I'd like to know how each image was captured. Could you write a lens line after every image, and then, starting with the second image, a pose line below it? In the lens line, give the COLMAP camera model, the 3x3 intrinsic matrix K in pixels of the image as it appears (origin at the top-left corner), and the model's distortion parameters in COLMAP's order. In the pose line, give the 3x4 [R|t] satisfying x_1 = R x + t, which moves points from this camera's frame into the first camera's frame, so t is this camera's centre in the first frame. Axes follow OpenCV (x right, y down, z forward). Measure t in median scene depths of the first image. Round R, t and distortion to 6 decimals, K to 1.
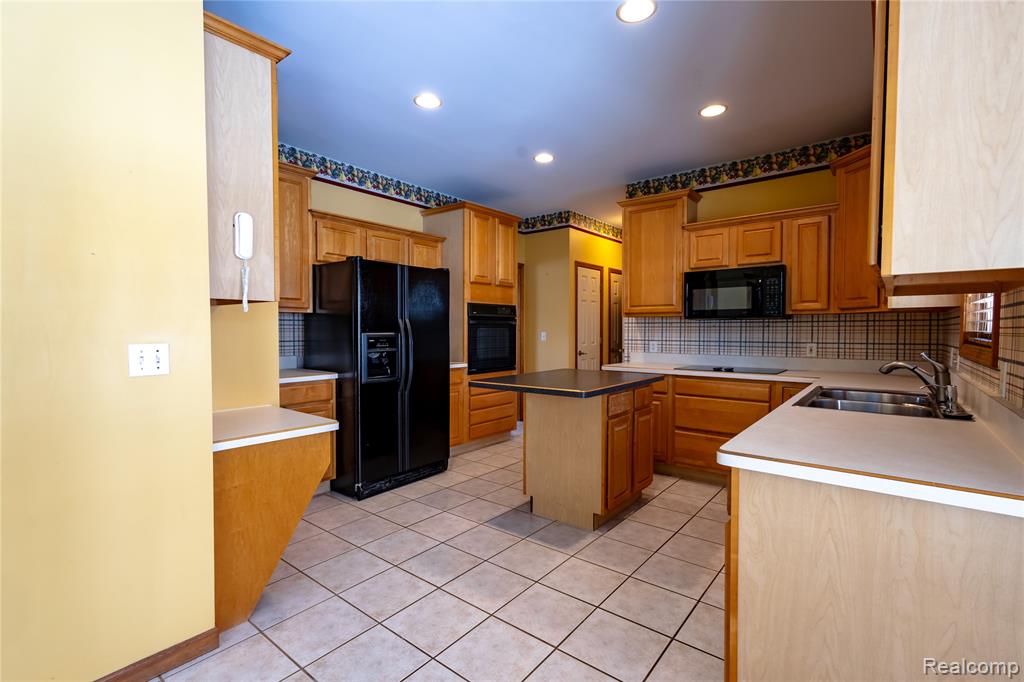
lens RADIAL K [[467.9, 0, 512.0], [0, 467.9, 341.0], [0, 0, 1]] dist [0.000972, 0.000524]
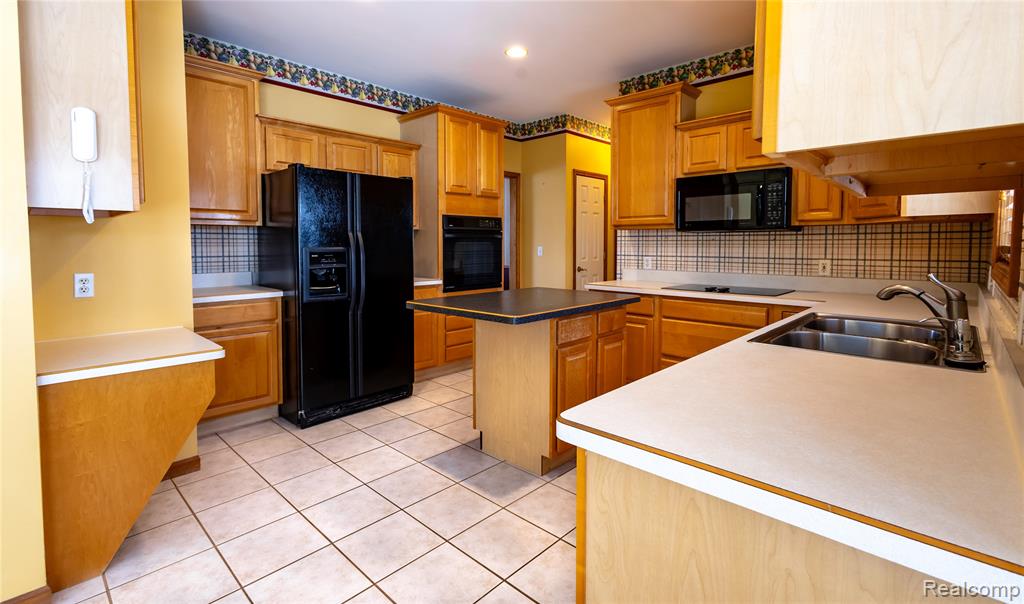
lens RADIAL K [[469.4, 0, 512.8], [0, 469.4, 263.3], [0, 0, 1]] dist [0.002617, -0.000190]
pose [[0.996545, 0.002766, -0.083012, 0.143790], [-0.001348, 0.999852, 0.017136, -0.002214], [0.083047, -0.016965, 0.996401, 0.100519]]
